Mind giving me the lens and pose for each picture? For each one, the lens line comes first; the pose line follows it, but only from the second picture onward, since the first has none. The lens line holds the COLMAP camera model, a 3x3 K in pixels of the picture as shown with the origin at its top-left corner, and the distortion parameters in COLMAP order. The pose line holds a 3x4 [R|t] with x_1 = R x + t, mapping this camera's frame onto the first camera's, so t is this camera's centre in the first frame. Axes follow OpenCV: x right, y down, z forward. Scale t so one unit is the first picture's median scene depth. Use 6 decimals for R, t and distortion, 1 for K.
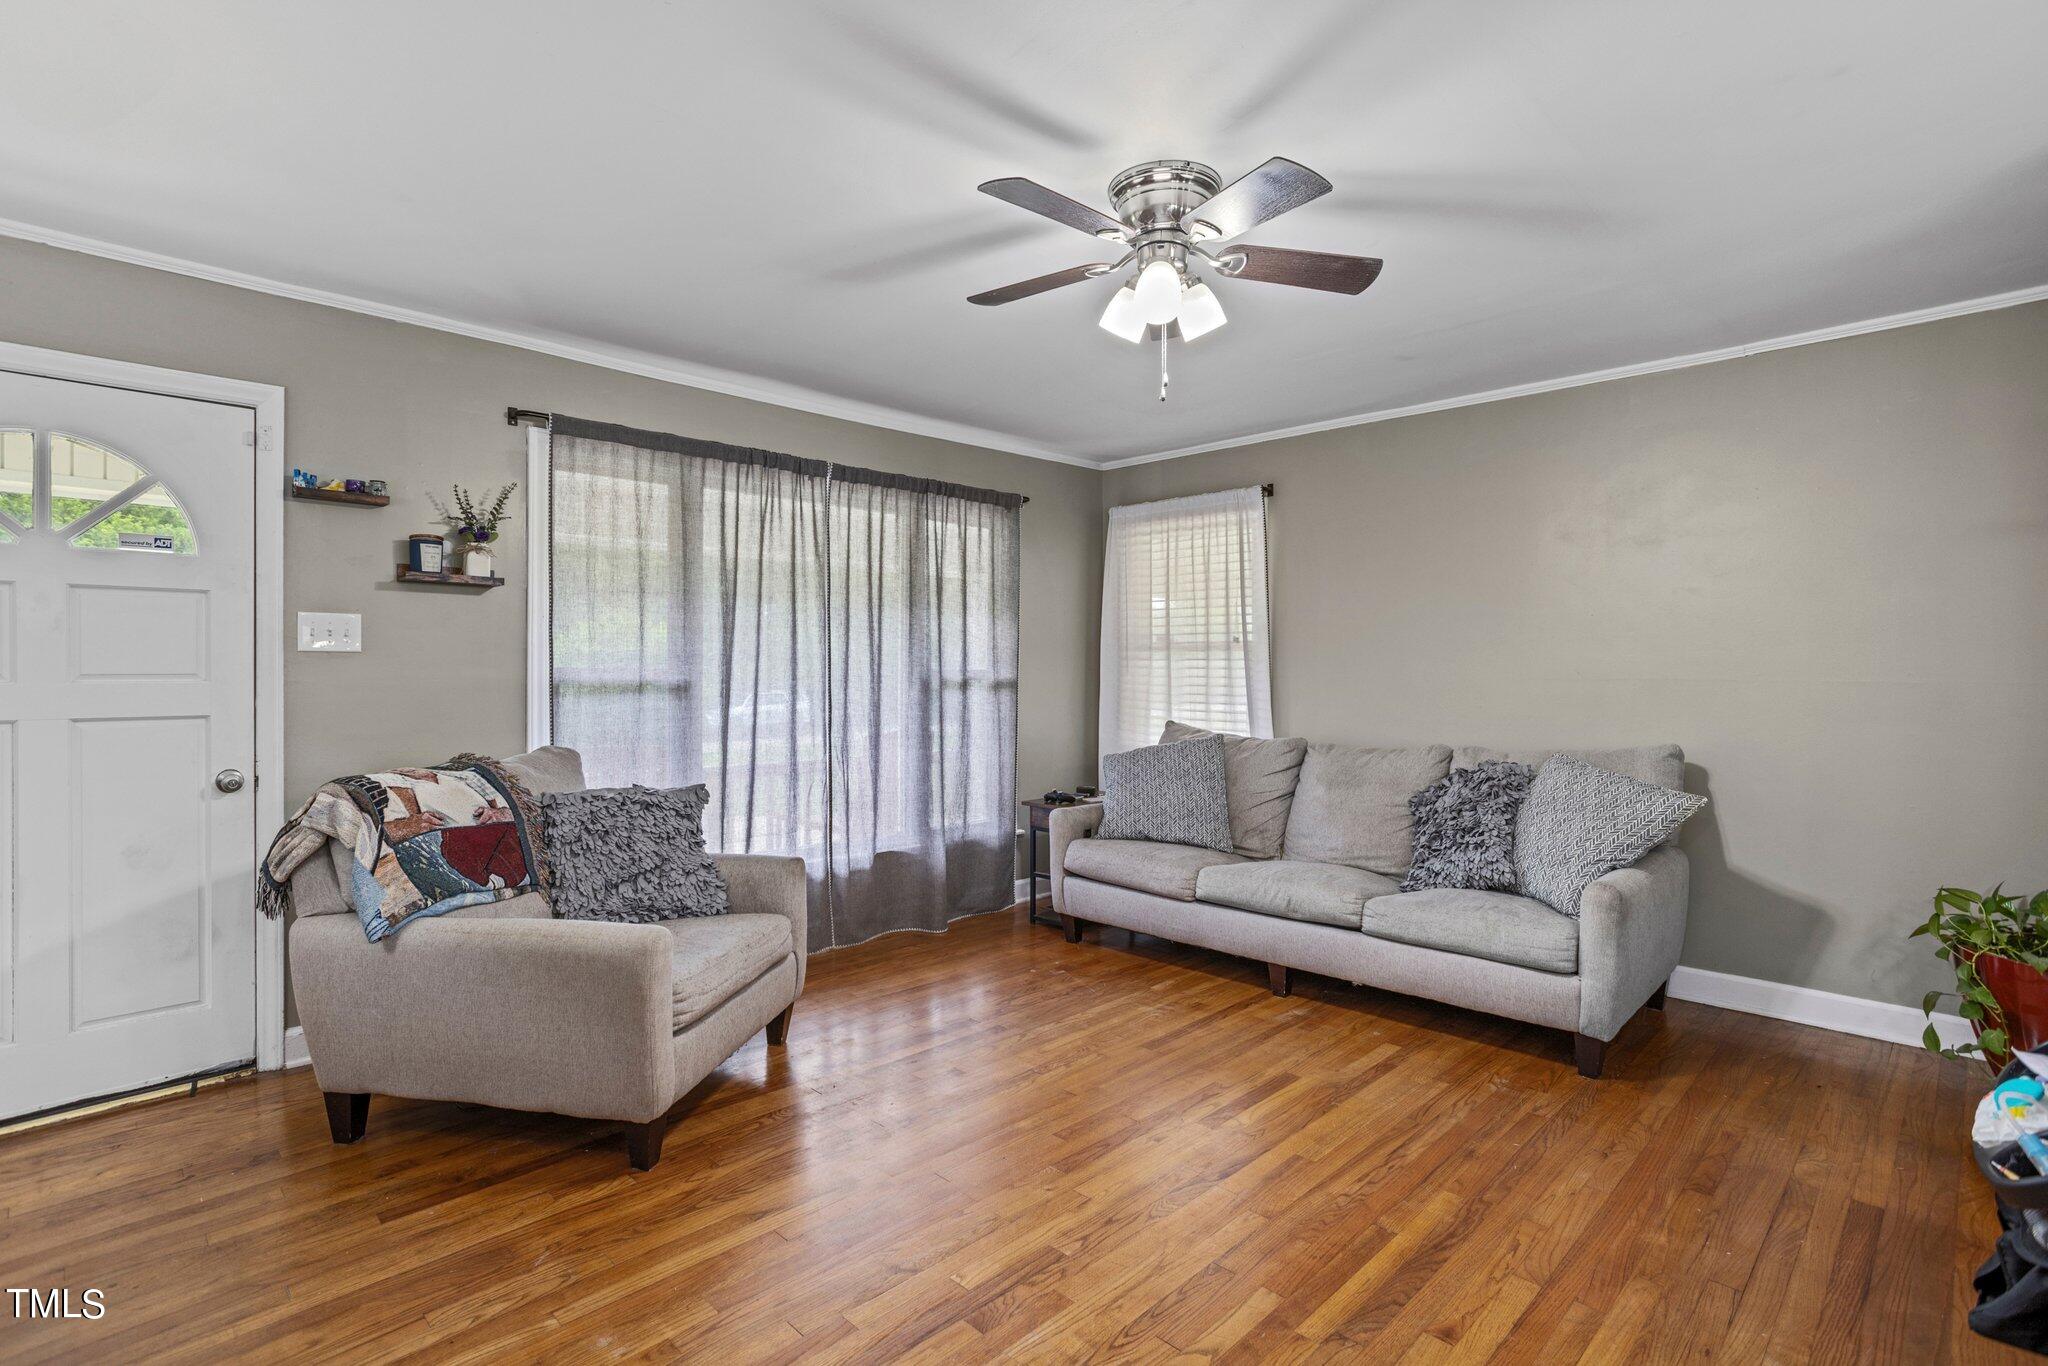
lens RADIAL K [[989.3, 0, 1029.5], [0, 989.3, 680.5], [0, 0, 1]] dist [-0.005028, 0.001327]
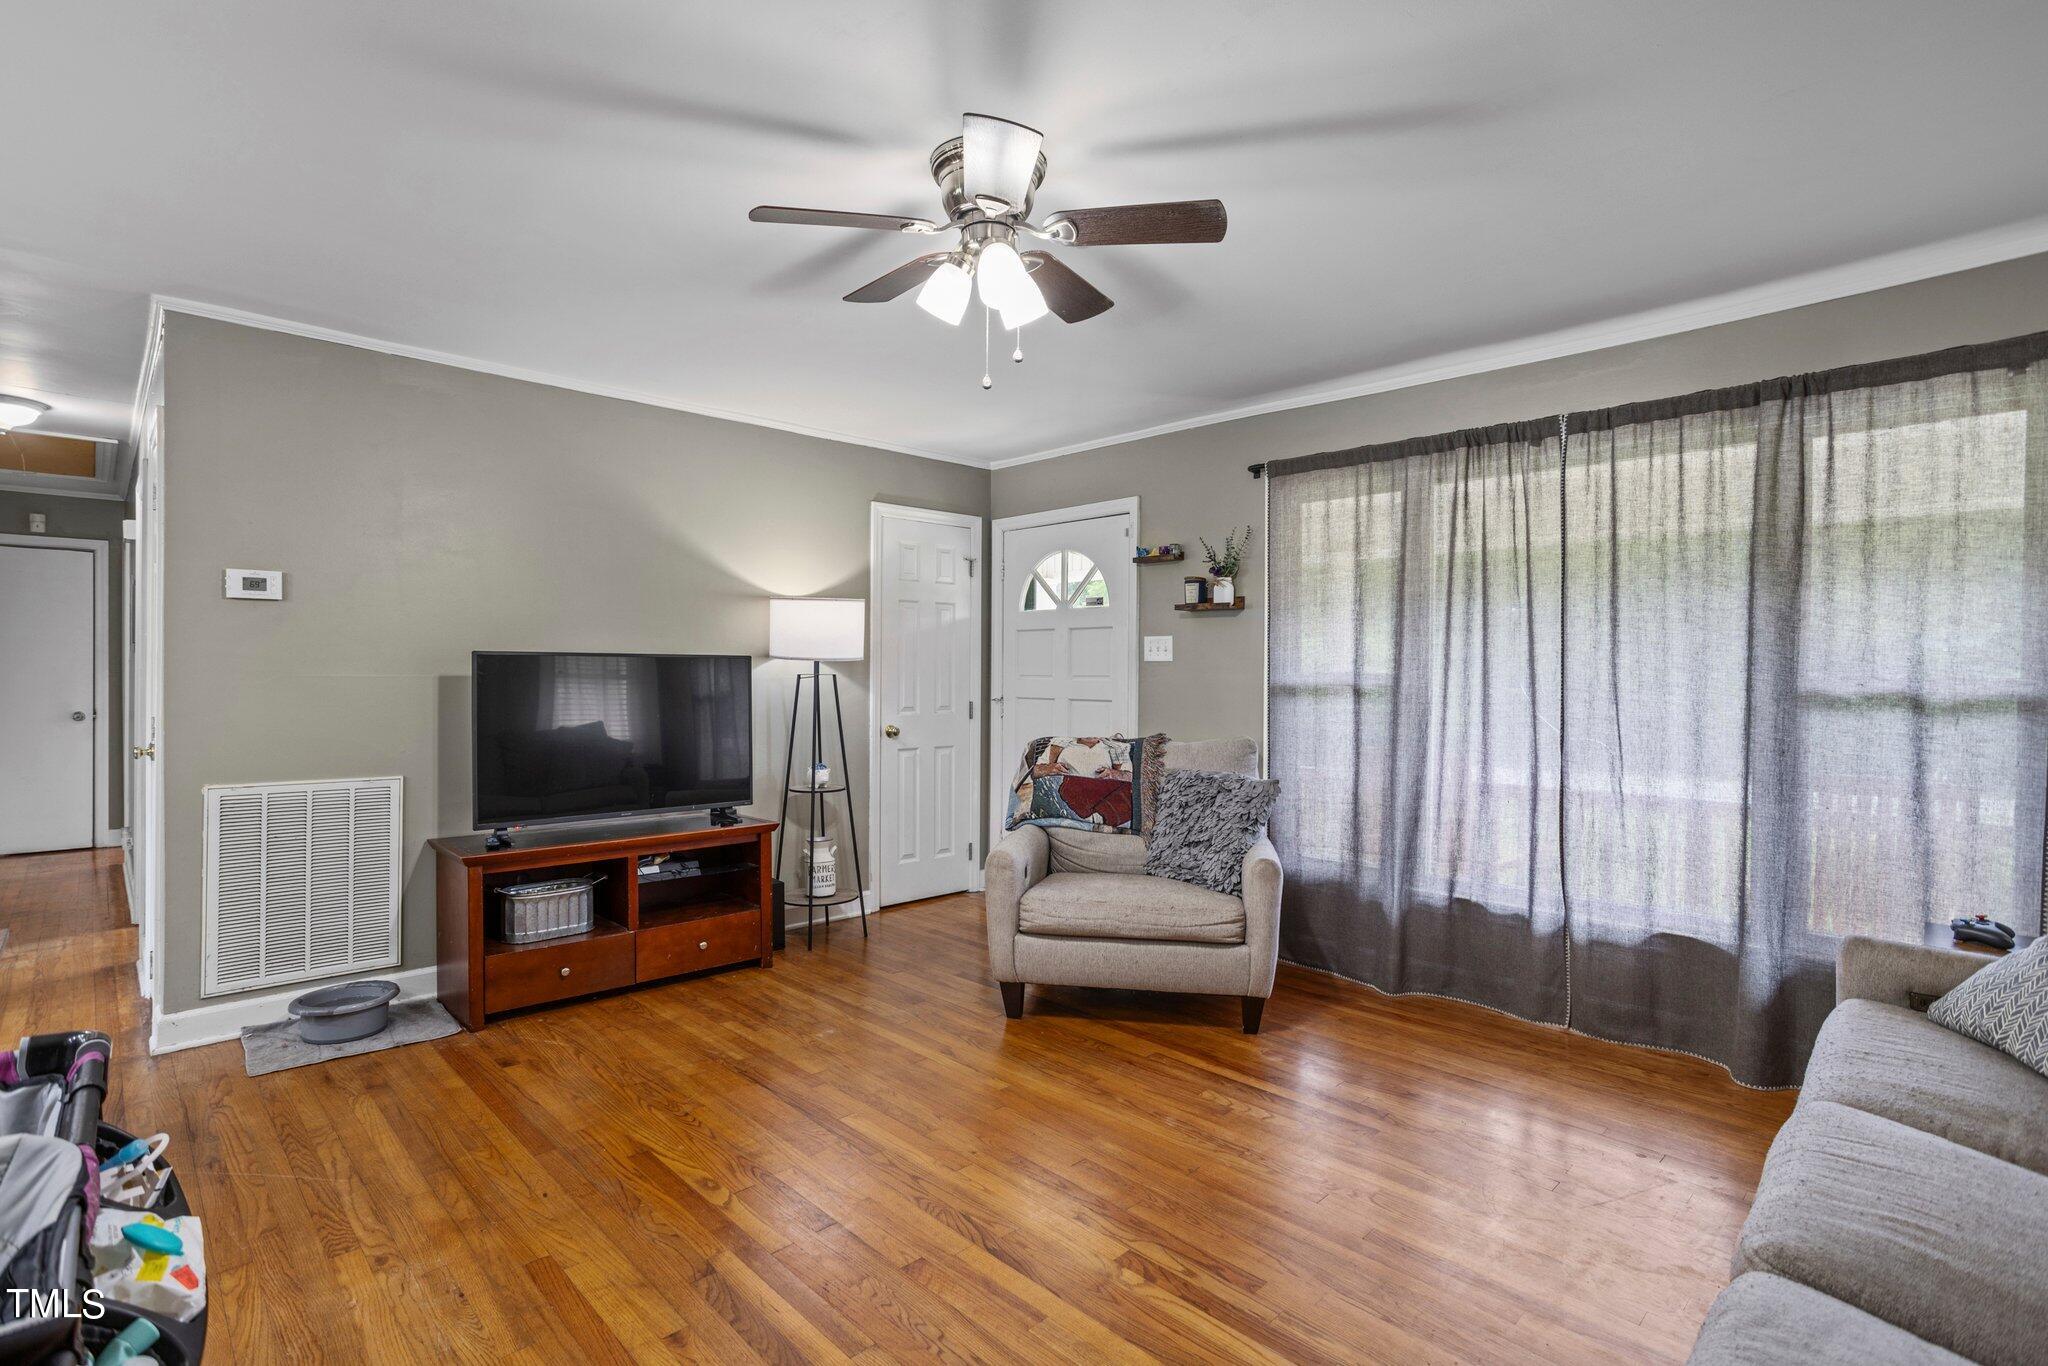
lens RADIAL K [[989.3, 0, 1018.6], [0, 989.3, 672.9], [0, 0, 1]] dist [-0.005028, 0.001327]
pose [[0.010851, 0.001248, -0.999940, 0.763784], [-0.013411, 0.999909, 0.001102, -0.009374], [0.999851, 0.013399, 0.010867, 0.718949]]
